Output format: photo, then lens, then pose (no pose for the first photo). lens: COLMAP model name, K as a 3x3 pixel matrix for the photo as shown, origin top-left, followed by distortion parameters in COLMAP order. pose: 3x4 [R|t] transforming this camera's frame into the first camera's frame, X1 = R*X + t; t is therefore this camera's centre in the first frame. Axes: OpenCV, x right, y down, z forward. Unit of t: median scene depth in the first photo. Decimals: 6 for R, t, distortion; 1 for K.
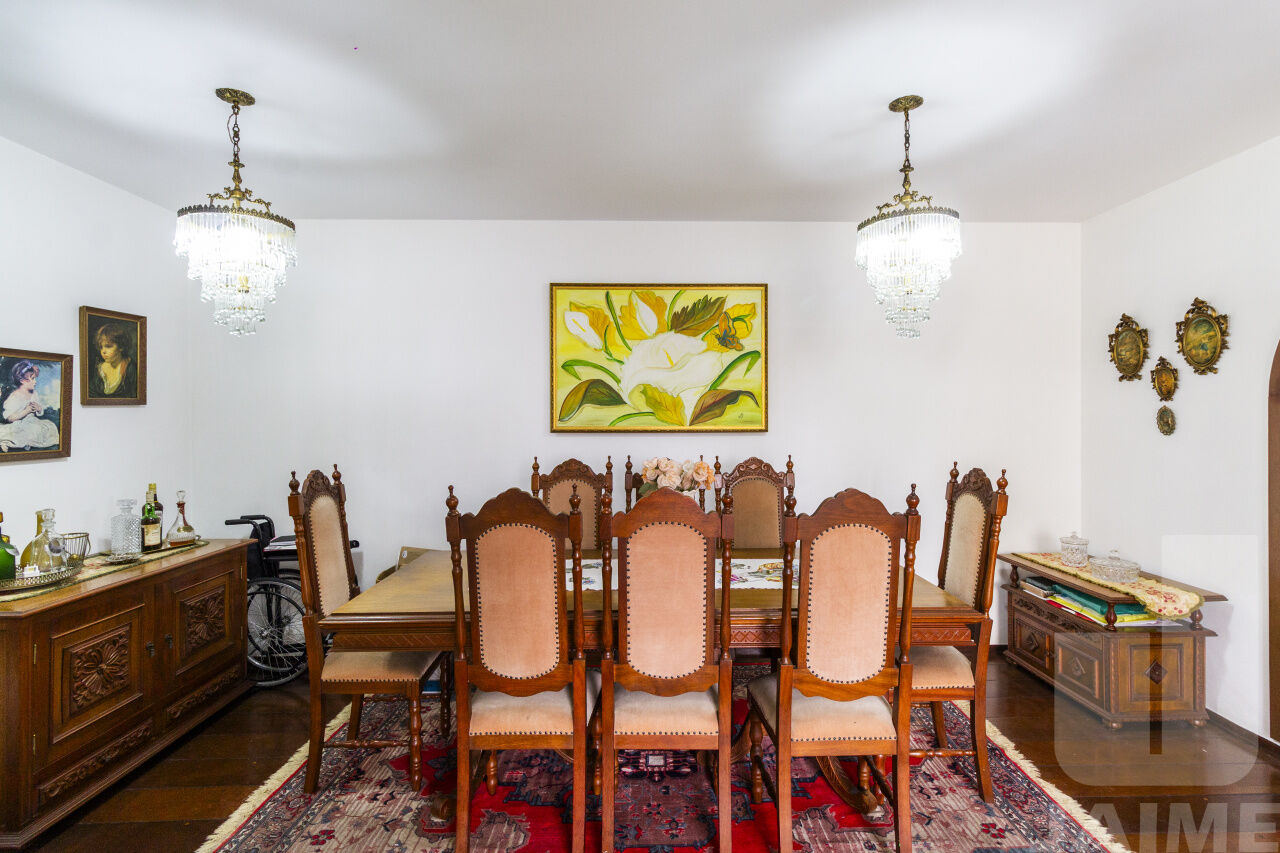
lens RADIAL K [[615.7, 0, 638.9], [0, 615.7, 421.6], [0, 0, 1]] dist [-0.000808, -0.001460]
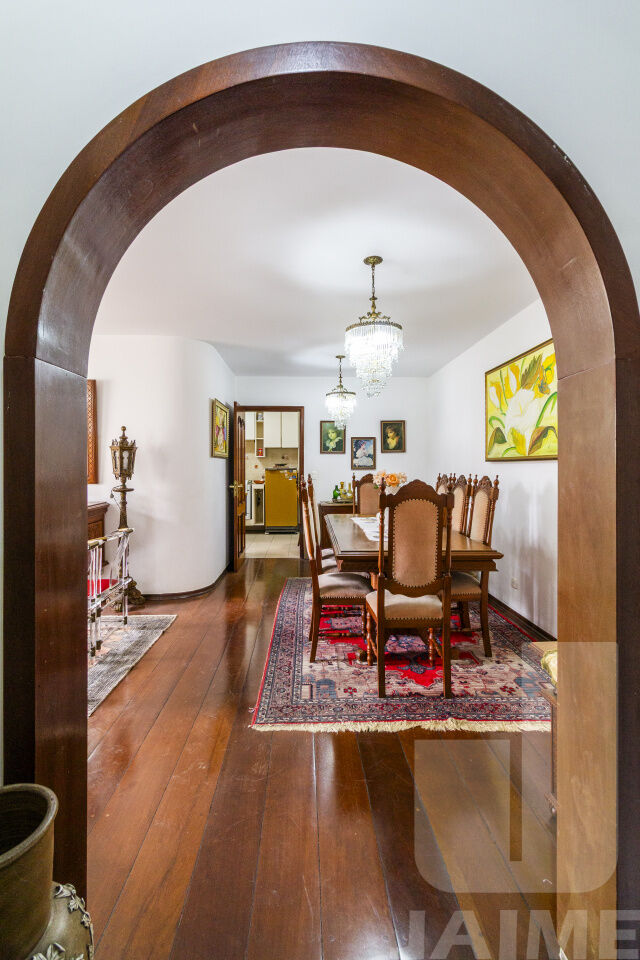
lens RADIAL K [[461.8, 0, 324.3], [0, 461.8, 472.3], [0, 0, 1]] dist [-0.000808, -0.001460]
pose [[-0.003228, 0.013659, -0.999902, 1.110175], [-0.006166, 0.999887, 0.013678, 0.032357], [0.999976, 0.006210, -0.003144, 0.564408]]
